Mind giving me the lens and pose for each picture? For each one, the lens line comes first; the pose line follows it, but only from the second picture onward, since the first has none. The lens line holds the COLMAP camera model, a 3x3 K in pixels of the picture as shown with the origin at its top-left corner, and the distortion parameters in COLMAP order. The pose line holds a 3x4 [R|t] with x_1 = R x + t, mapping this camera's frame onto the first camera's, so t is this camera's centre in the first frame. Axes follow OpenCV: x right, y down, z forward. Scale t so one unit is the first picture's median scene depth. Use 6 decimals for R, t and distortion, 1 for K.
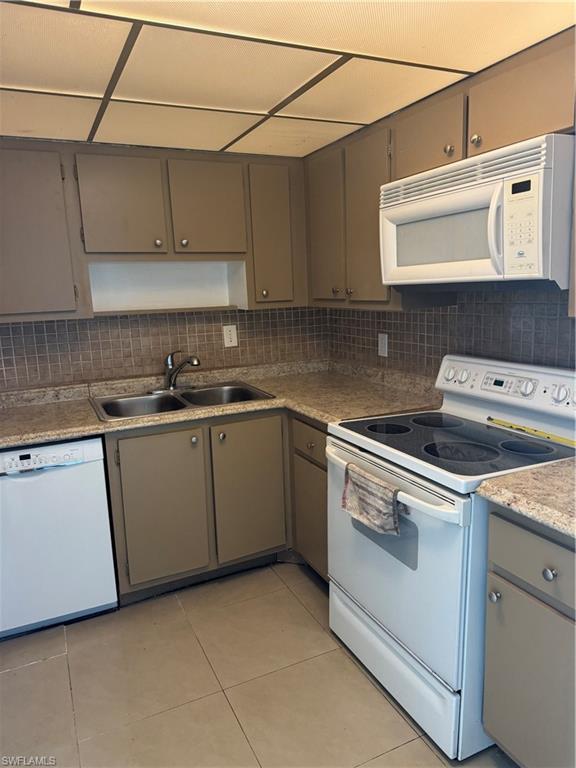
lens RADIAL K [[545.0, 0, 294.1], [0, 545.0, 387.6], [0, 0, 1]] dist [0.144505, -0.195240]
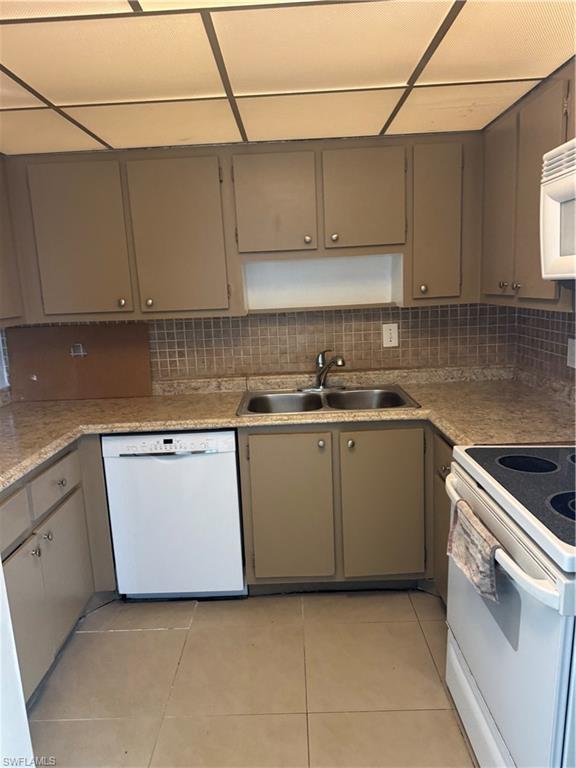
lens RADIAL K [[545.0, 0, 294.1], [0, 545.0, 387.6], [0, 0, 1]] dist [0.144505, -0.195240]
pose [[0.892479, 0.077949, -0.444303, 0.184903], [-0.070197, 0.996957, 0.033901, -0.030853], [0.445593, 0.000932, 0.895235, 0.115640]]
